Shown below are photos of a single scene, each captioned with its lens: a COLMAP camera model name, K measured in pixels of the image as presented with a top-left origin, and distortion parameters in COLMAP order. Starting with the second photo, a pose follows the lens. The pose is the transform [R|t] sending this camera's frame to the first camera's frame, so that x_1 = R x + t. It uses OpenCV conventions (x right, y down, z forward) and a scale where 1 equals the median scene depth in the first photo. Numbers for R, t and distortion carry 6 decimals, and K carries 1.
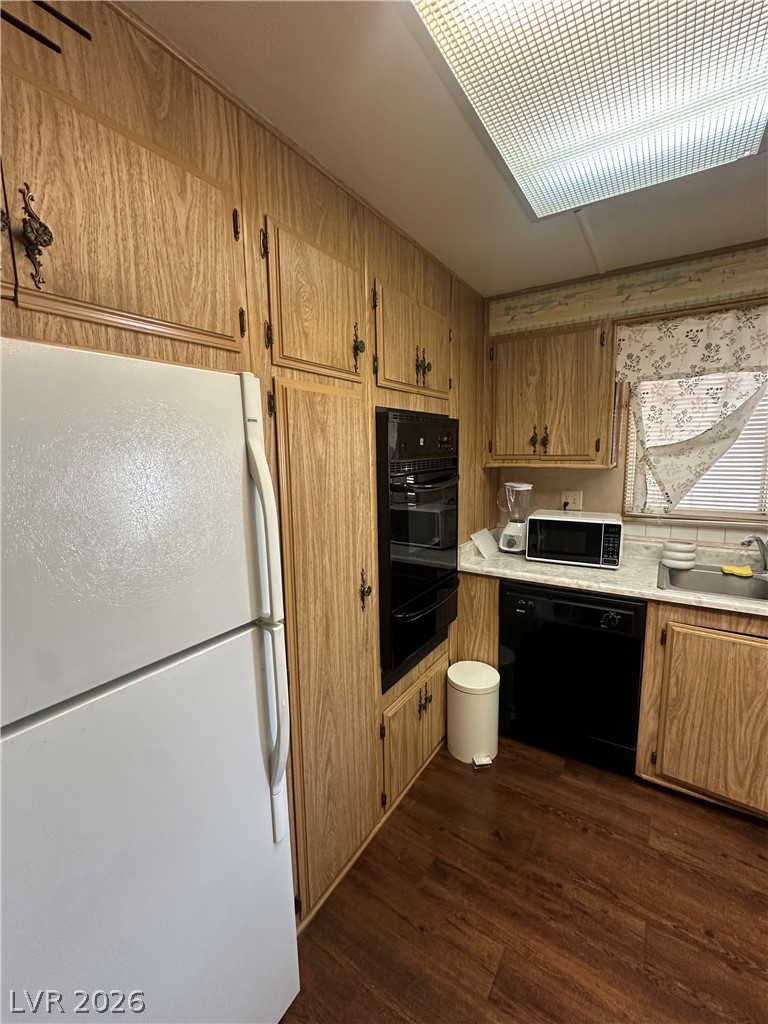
lens RADIAL K [[426.9, 0, 385.8], [0, 426.9, 510.5], [0, 0, 1]] dist [-0.006815, 0.001125]
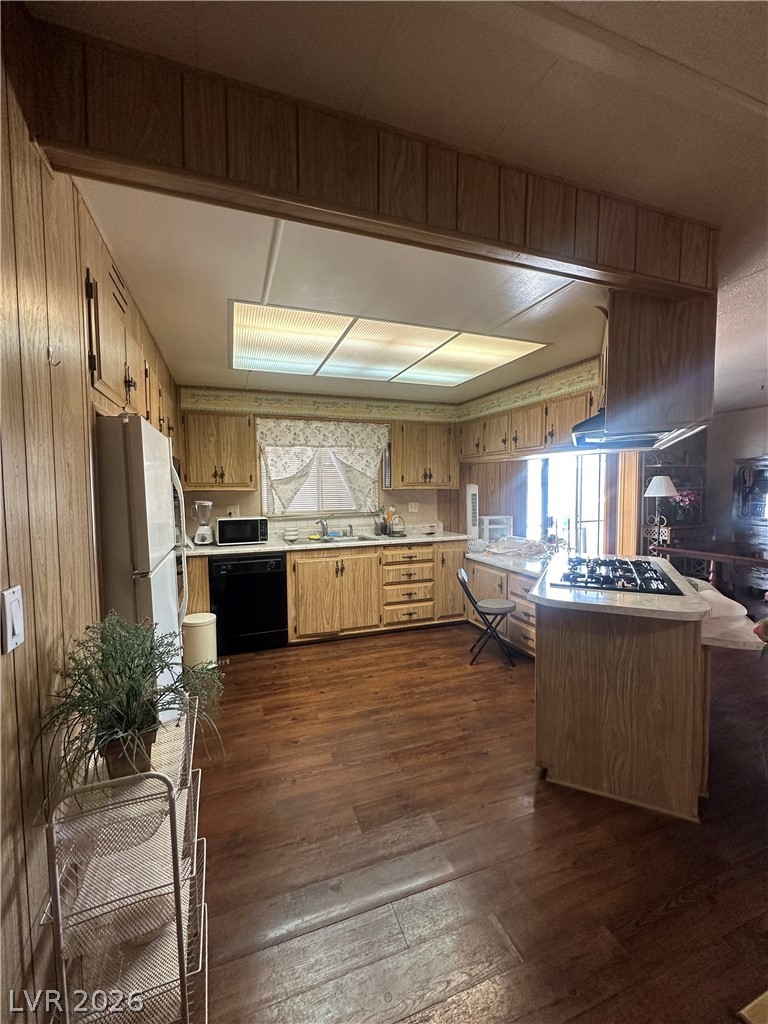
lens RADIAL K [[426.9, 0, 385.8], [0, 426.9, 510.5], [0, 0, 1]] dist [-0.006815, 0.001125]
pose [[0.597260, -0.032233, 0.801399, -0.674621], [0.110922, 0.992910, -0.042731, 0.137393], [-0.794340, 0.114414, 0.596601, -0.581981]]
